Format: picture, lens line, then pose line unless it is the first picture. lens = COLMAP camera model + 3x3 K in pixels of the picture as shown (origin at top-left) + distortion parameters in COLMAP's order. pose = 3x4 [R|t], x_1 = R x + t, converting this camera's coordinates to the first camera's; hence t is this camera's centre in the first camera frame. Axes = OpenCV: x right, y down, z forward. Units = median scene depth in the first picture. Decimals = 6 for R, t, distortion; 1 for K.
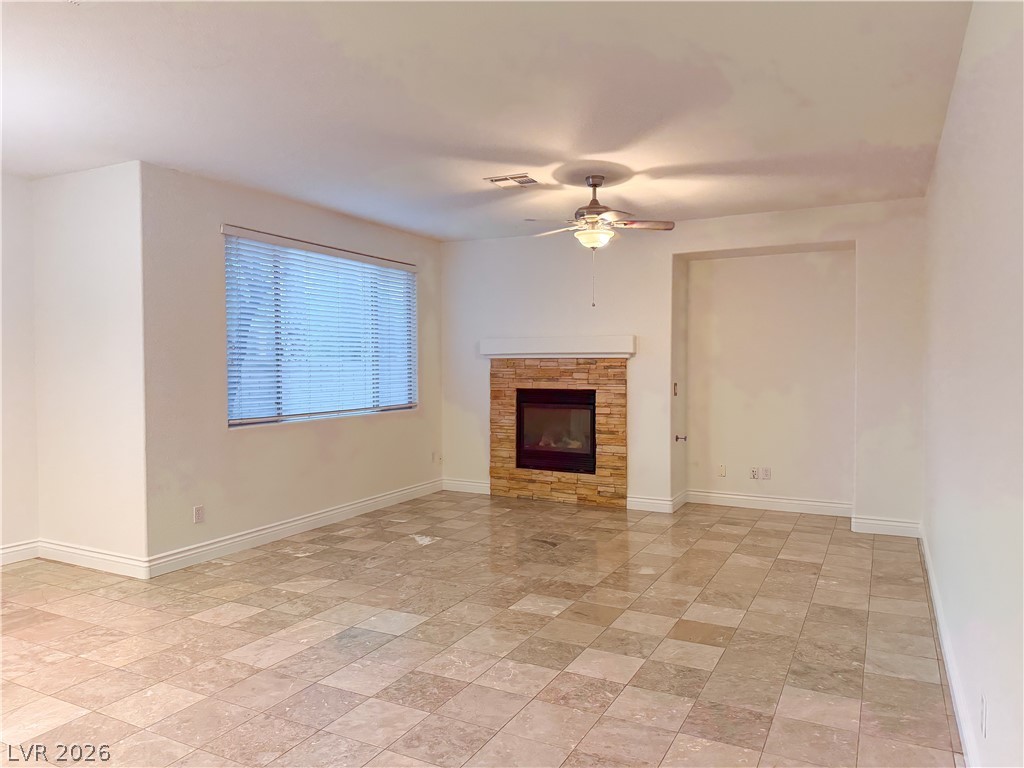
lens RADIAL K [[727.1, 0, 510.5], [0, 727.1, 383.0], [0, 0, 1]] dist [0.029553, -0.006568]
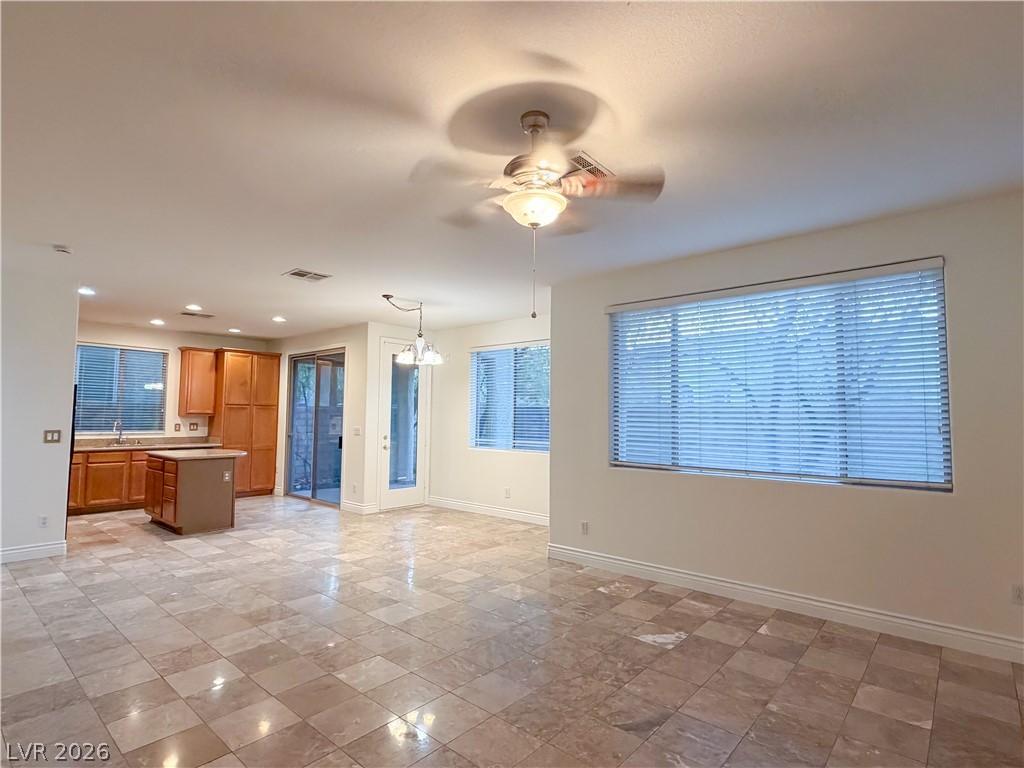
lens RADIAL K [[528.0, 0, 507.3], [0, 528.0, 383.3], [0, 0, 1]] dist [0.017284, 0.002903]
pose [[-0.259618, -0.057646, -0.963989, 0.584339], [-0.028579, 0.998238, -0.051998, -0.031641], [0.965288, 0.014050, -0.260808, 1.156748]]
